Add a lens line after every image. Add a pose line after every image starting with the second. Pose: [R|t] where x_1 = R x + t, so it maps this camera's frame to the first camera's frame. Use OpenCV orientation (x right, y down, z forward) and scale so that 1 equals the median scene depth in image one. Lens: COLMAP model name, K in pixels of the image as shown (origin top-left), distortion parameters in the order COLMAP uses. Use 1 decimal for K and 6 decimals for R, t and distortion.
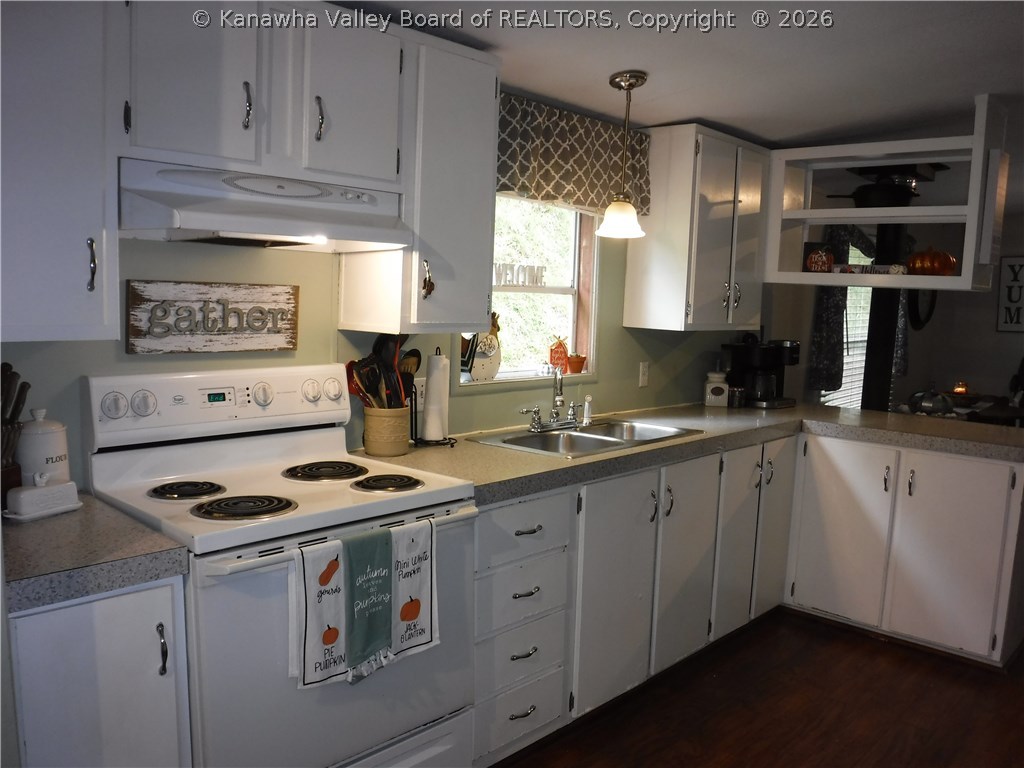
lens RADIAL K [[837.5, 0, 514.4], [0, 837.5, 392.1], [0, 0, 1]] dist [-0.077877, 0.016911]
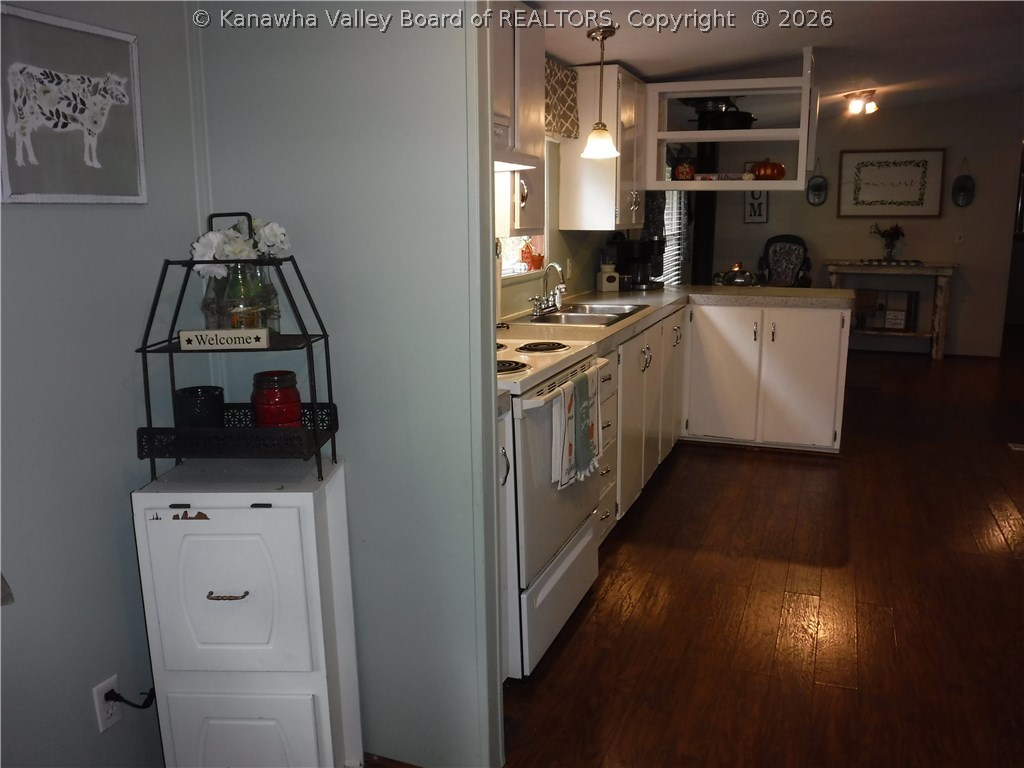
lens RADIAL K [[837.5, 0, 514.0], [0, 837.5, 382.2], [0, 0, 1]] dist [-0.077877, 0.016911]
pose [[0.929570, -0.114792, 0.350318, -0.412137], [0.083625, 0.991172, 0.102887, 0.012915], [-0.359036, -0.066346, 0.930963, -0.147074]]
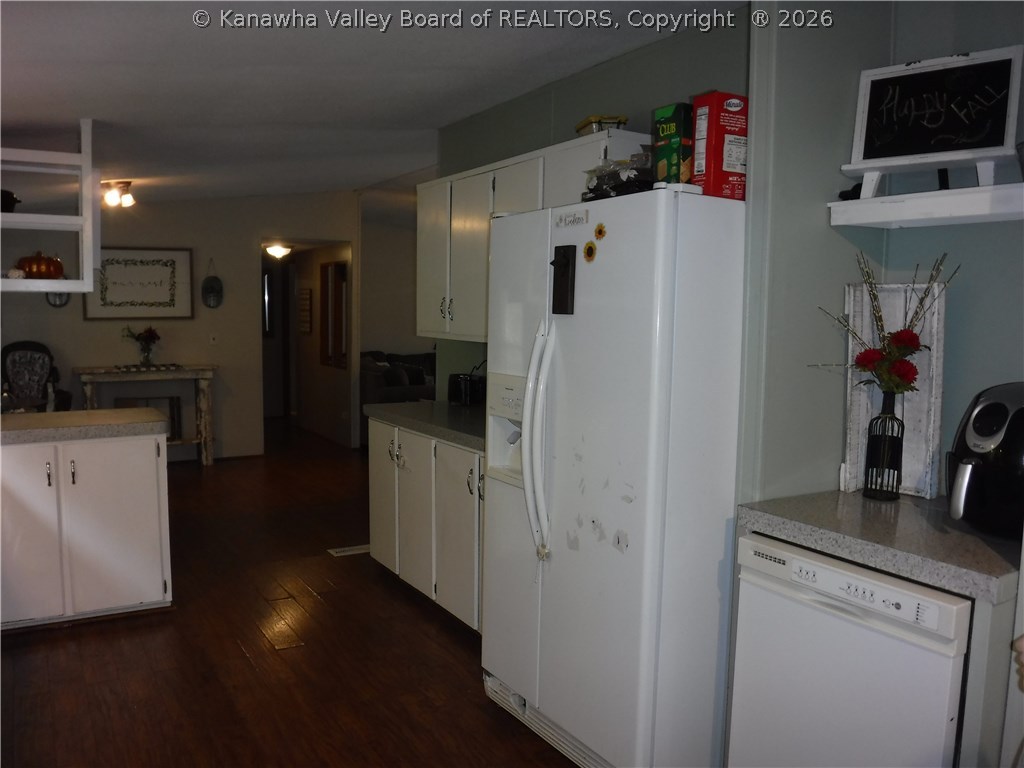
lens RADIAL K [[837.5, 0, 486.9], [0, 837.5, 390.8], [0, 0, 1]] dist [-0.077877, 0.016911]
pose [[0.309626, -0.124918, 0.942617, -0.341398], [0.116450, 0.988852, 0.092794, -0.031225], [-0.943701, 0.081036, 0.320721, 0.132374]]
